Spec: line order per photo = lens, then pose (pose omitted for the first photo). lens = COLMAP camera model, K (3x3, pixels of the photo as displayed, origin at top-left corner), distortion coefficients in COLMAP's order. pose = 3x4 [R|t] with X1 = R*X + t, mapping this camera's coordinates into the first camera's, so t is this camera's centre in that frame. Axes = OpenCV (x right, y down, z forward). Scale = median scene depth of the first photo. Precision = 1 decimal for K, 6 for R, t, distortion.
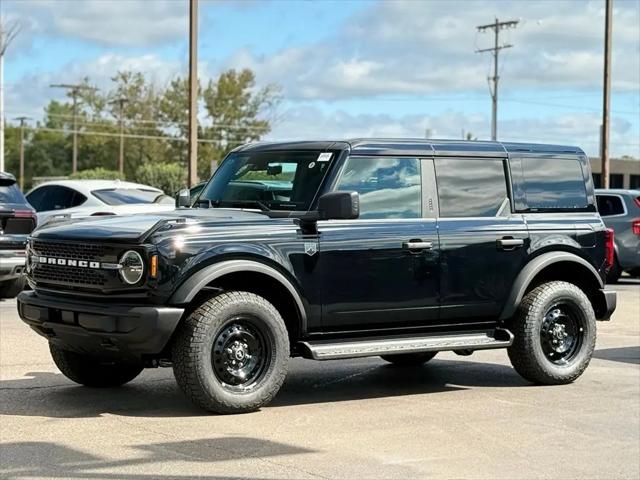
lens RADIAL K [[1665.7, 0, 320.0], [0, 1665.7, 240.0], [0, 0, 1]] dist [0.113683, 1.781921]
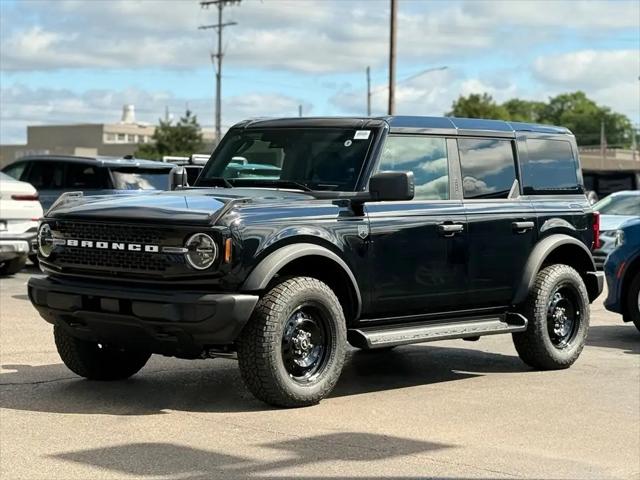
lens RADIAL K [[1665.7, 0, 320.0], [0, 1665.7, 240.0], [0, 0, 1]] dist [0.113683, 1.781921]
pose [[0.975298, 0.001429, 0.220889, -0.232723], [-0.004450, 0.999903, 0.013177, -0.002218], [-0.220849, -0.013835, 0.975210, 0.076605]]
